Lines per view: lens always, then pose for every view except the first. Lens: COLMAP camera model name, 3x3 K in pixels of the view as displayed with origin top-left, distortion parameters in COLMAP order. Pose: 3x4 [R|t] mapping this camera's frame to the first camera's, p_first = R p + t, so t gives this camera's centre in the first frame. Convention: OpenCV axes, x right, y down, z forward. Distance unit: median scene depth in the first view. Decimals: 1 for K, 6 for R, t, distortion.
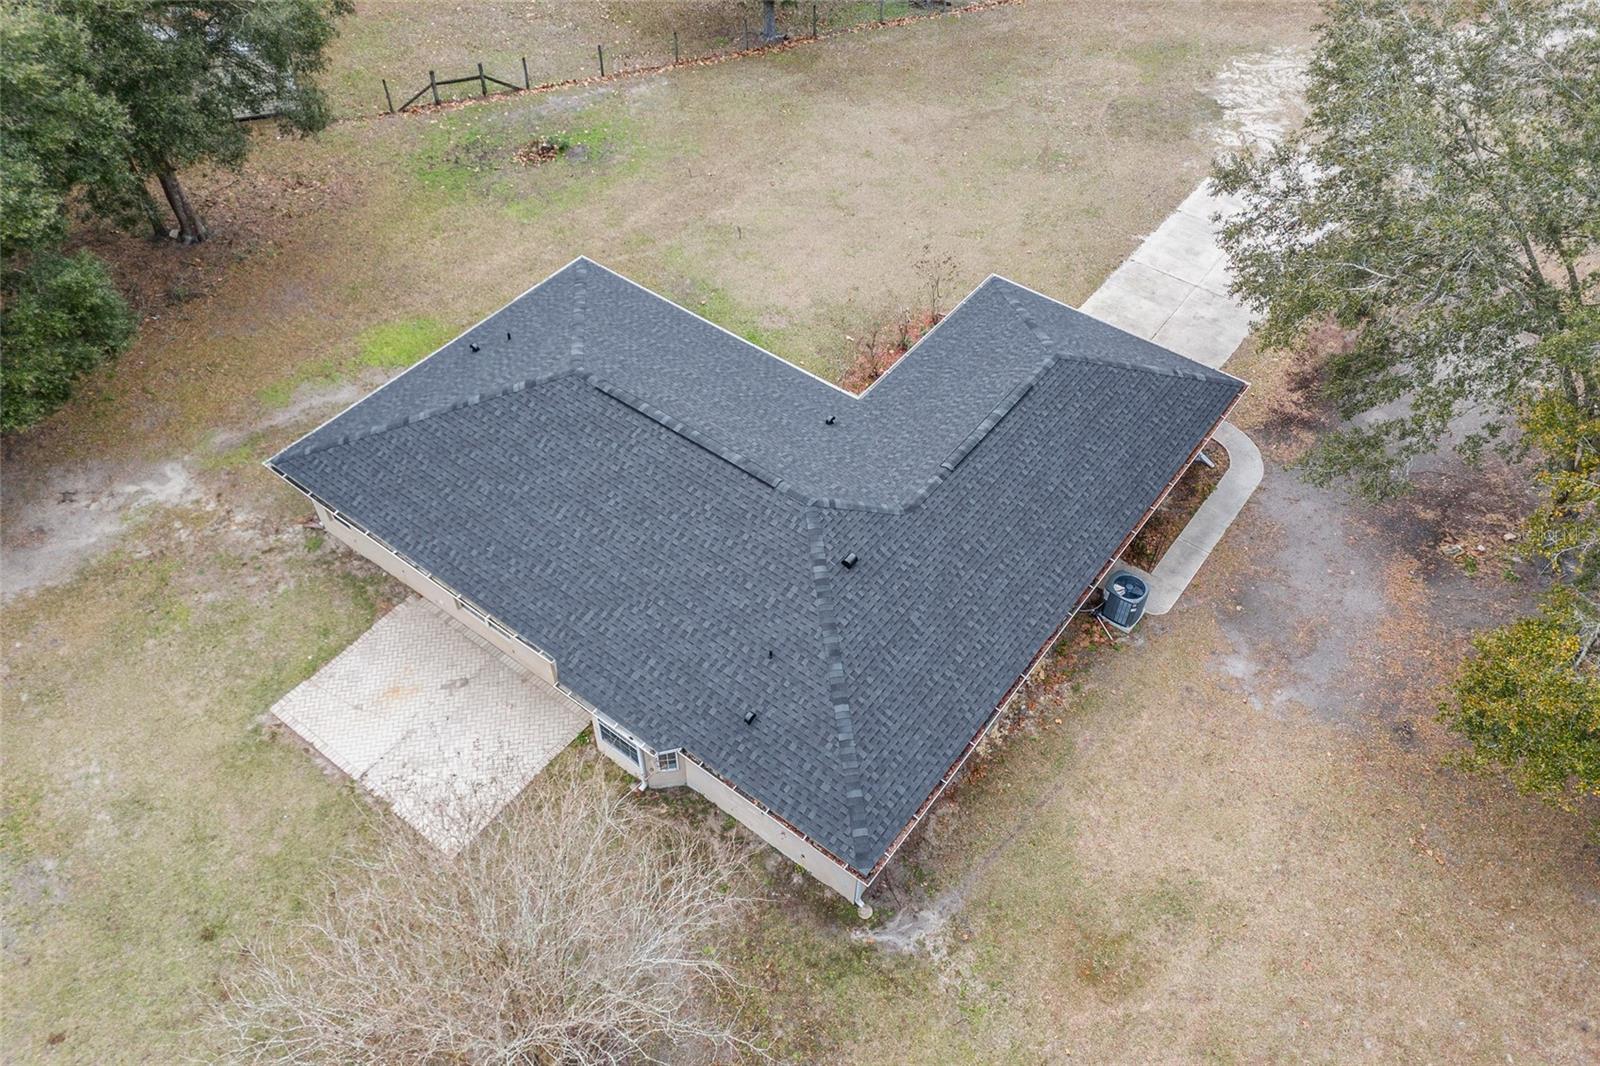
lens RADIAL K [[1171.1, 0, 800.0], [0, 1171.1, 533.0], [0, 0, 1]] dist [0.040303, -0.001474]
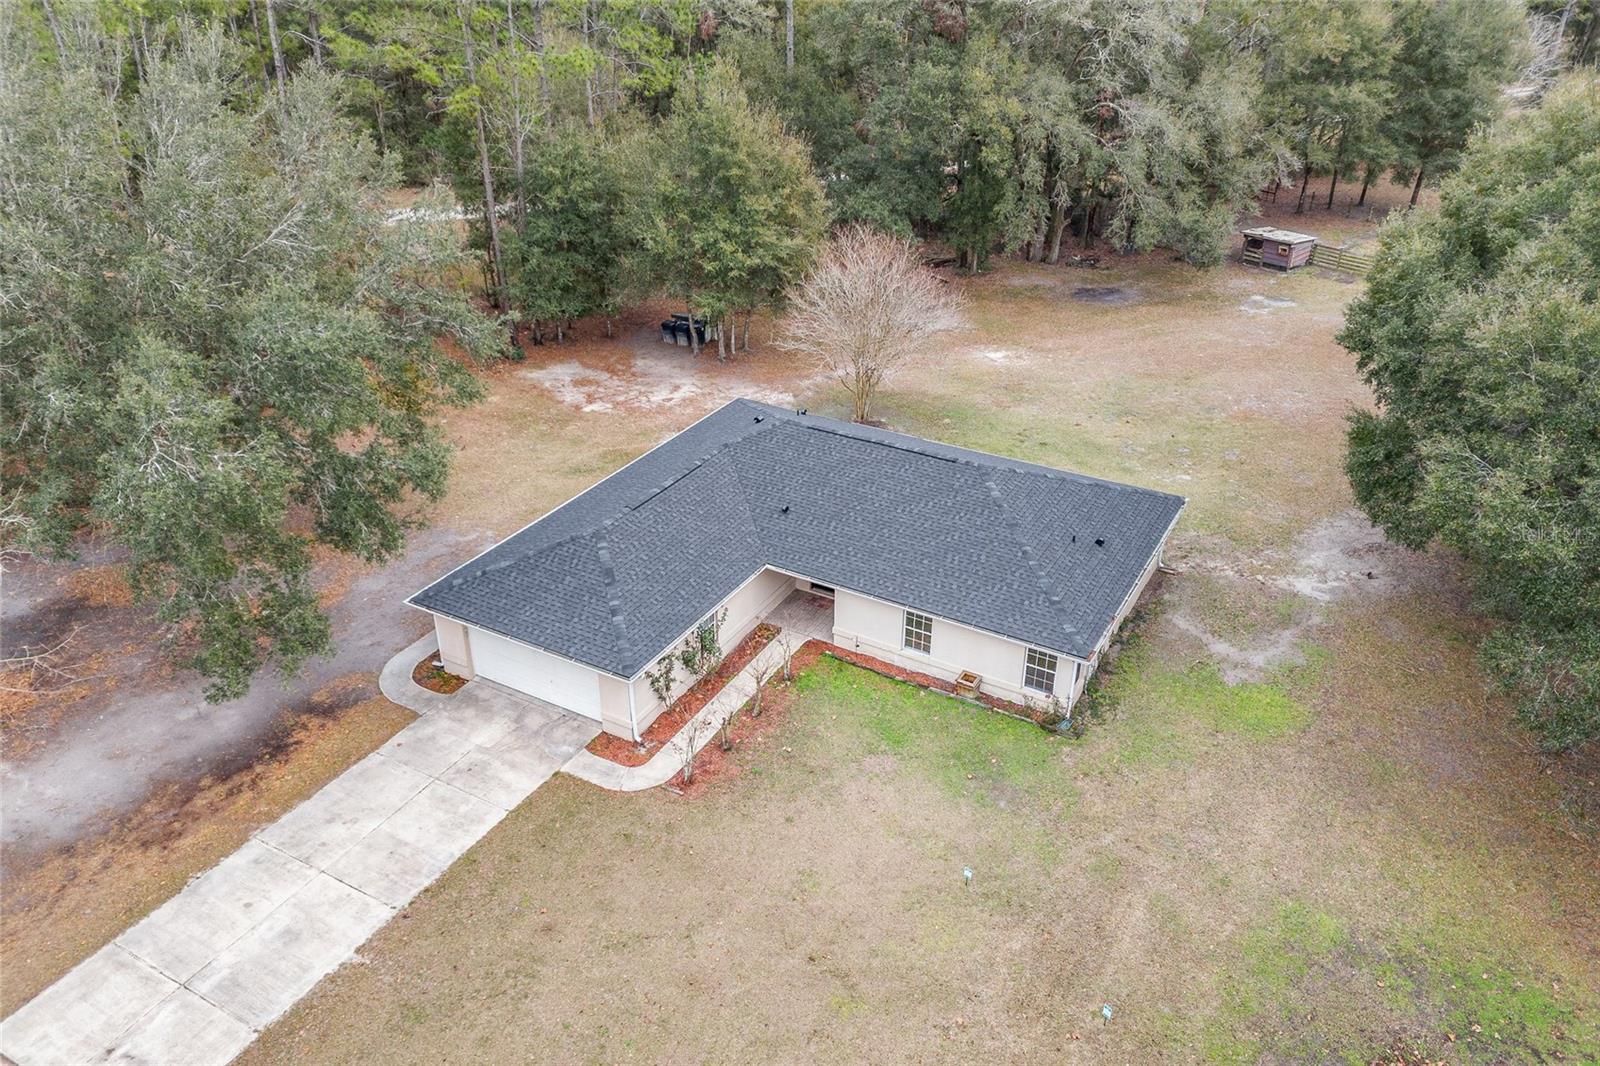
lens RADIAL K [[1171.1, 0, 800.0], [0, 1171.1, 533.0], [0, 0, 1]] dist [0.040303, -0.001474]
pose [[-0.990668, 0.042392, -0.129540, 0.128214], [-0.117487, 0.216220, 0.969250, -0.967970], [0.069098, 0.975424, -0.209222, 0.944624]]
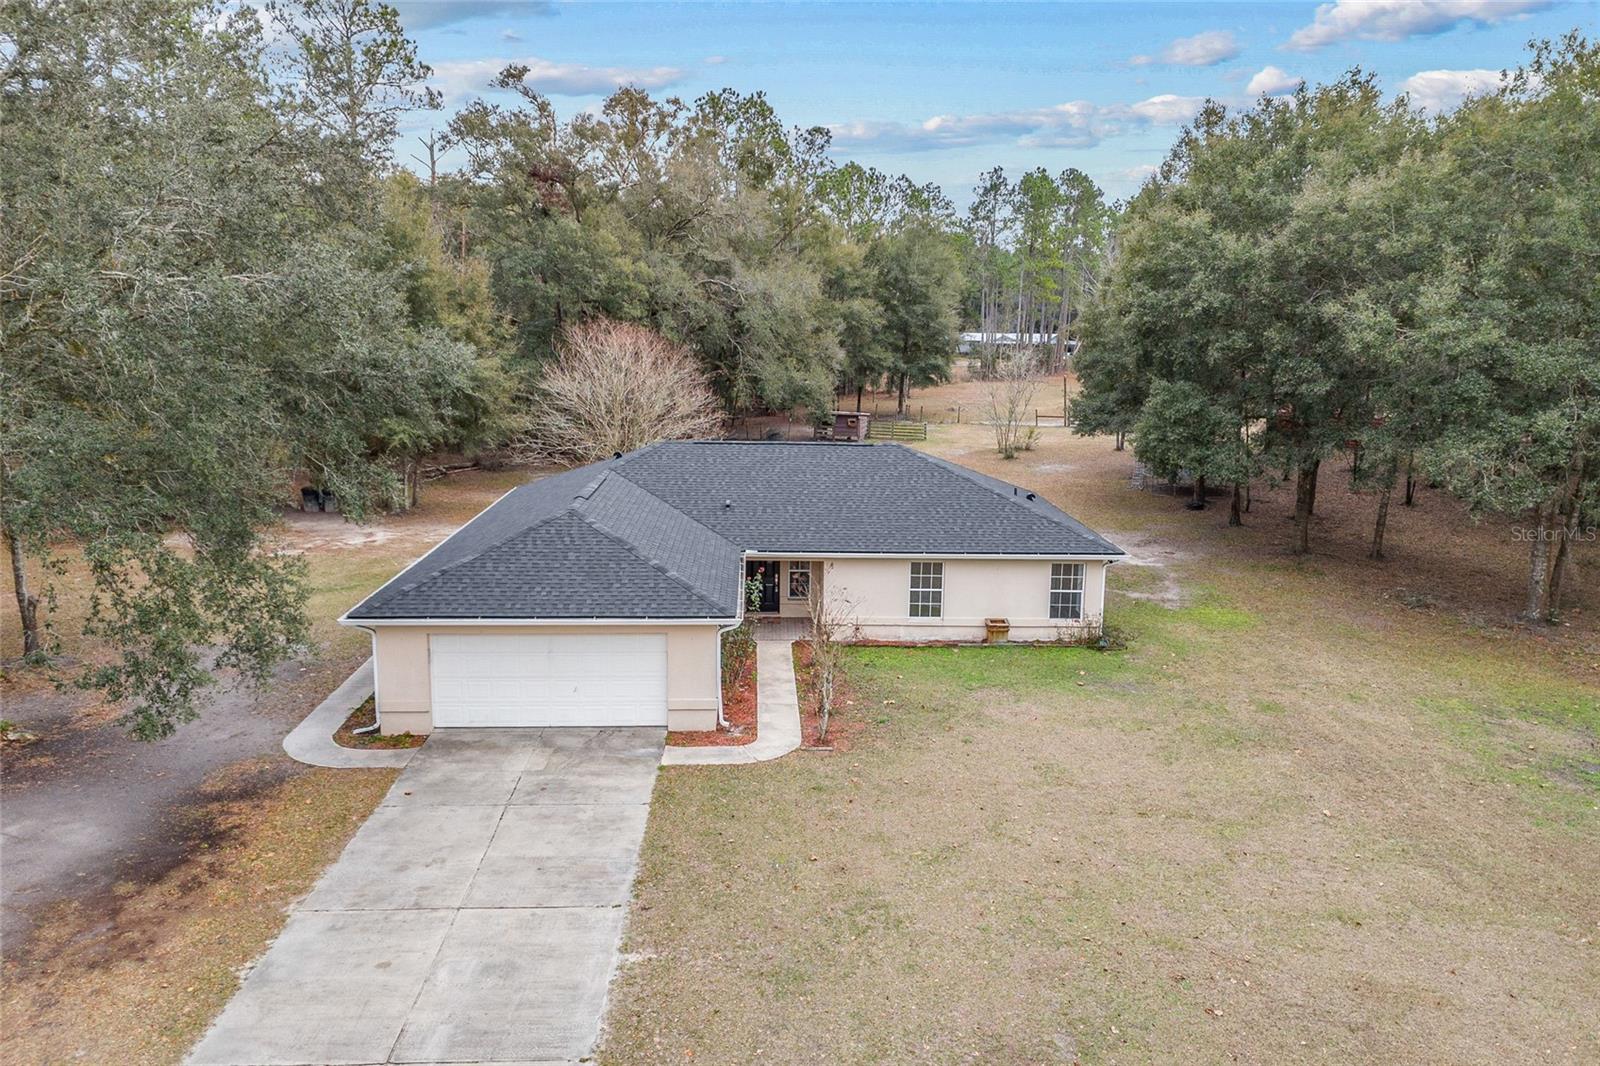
lens RADIAL K [[1215.6, 0, 800.0], [0, 1215.6, 533.0], [0, 0, 1]] dist [0.045251, -0.000016]
pose [[-0.775431, 0.088106, -0.625256, 0.502969], [-0.491347, 0.537744, 0.685134, -0.654234], [0.396592, 0.838492, -0.373693, 1.078204]]
